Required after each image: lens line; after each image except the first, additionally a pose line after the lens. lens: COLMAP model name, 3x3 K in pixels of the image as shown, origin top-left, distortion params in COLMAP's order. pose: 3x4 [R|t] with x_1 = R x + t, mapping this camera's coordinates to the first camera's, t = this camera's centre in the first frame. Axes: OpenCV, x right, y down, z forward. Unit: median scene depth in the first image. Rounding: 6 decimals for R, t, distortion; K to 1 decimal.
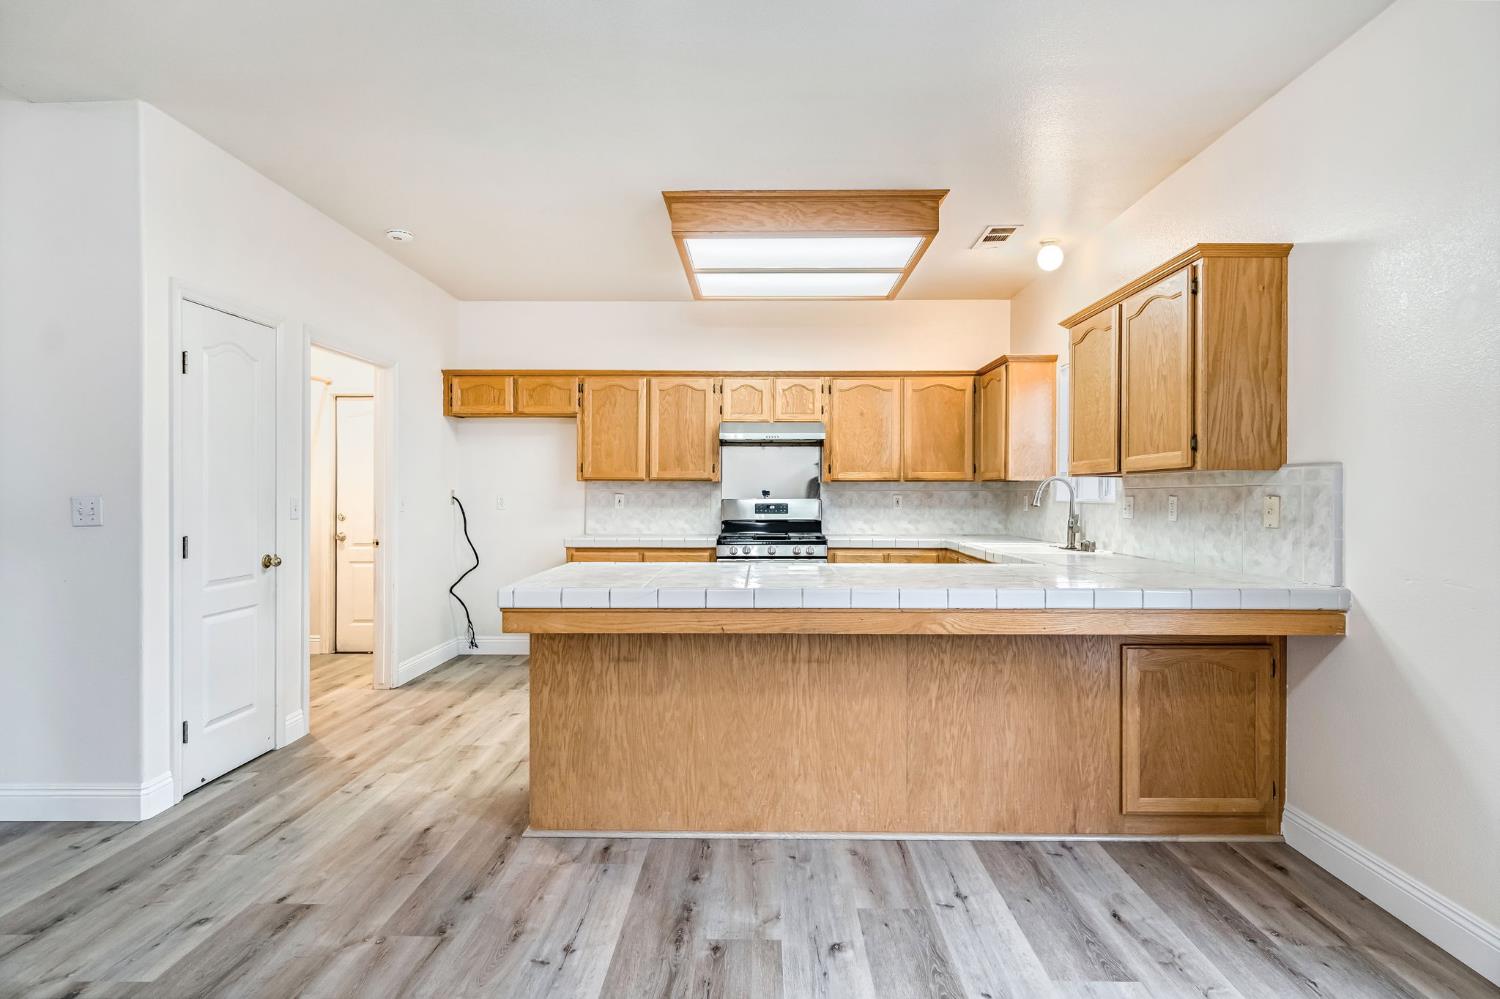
lens RADIAL K [[801.6, 0, 751.5], [0, 801.6, 495.6], [0, 0, 1]] dist [0.003014, -0.001459]
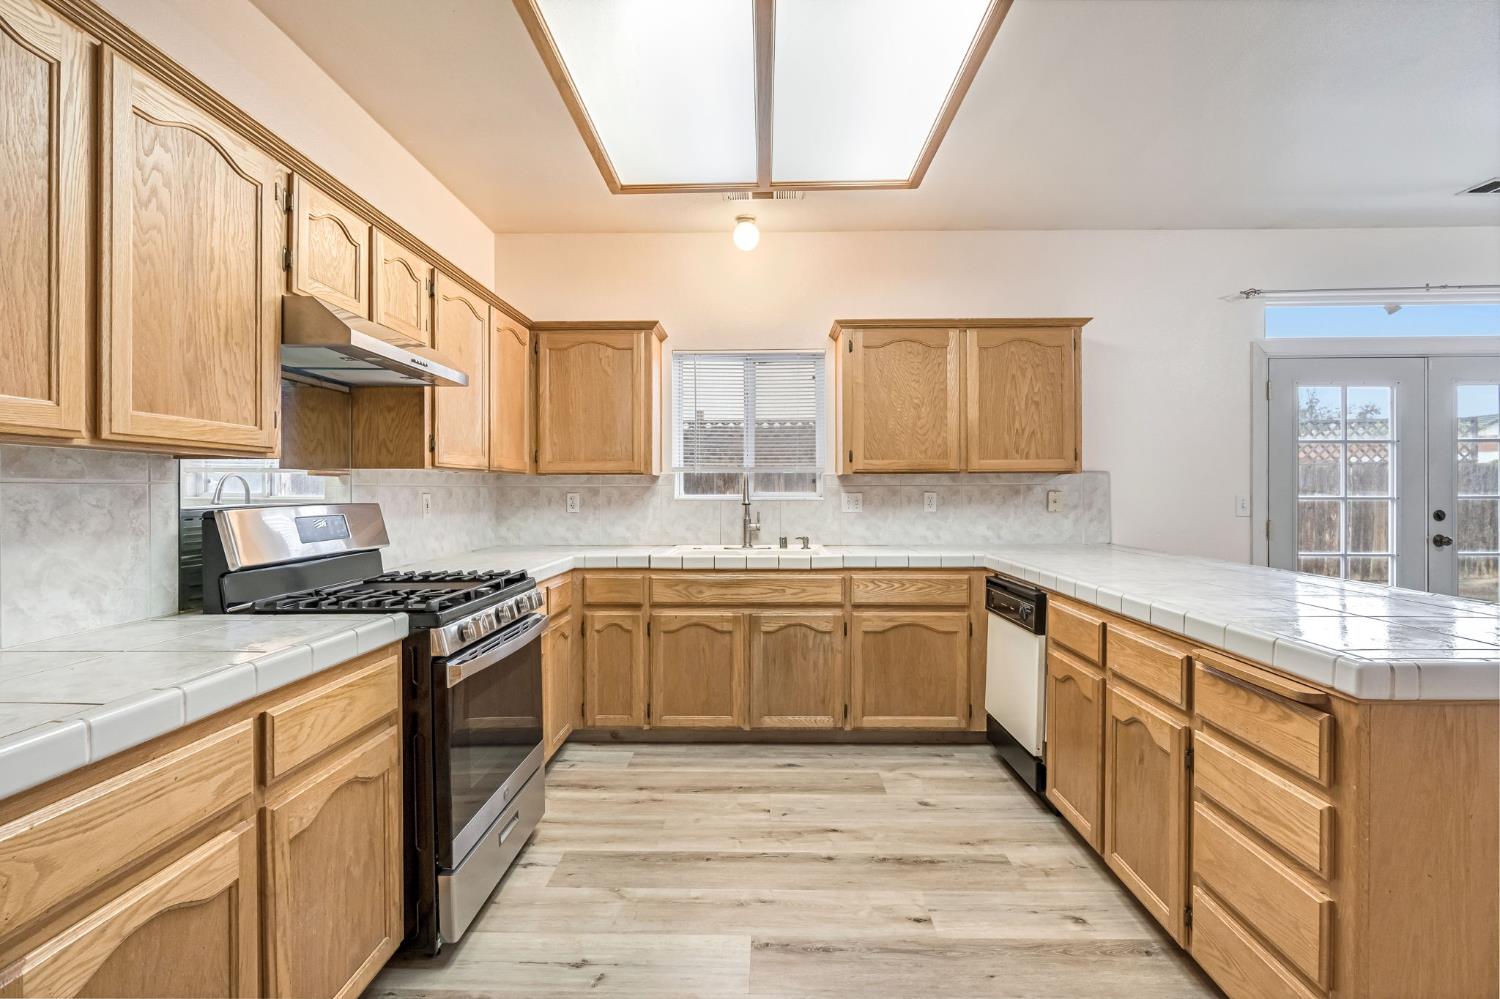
lens RADIAL K [[709.5, 0, 749.6], [0, 709.5, 493.2], [0, 0, 1]] dist [-0.008276, 0.005431]
pose [[-0.000563, -0.005790, 0.999983, -0.687387], [0.004557, 0.999973, 0.005793, -0.005947], [-0.999989, 0.004560, -0.000537, 1.531314]]
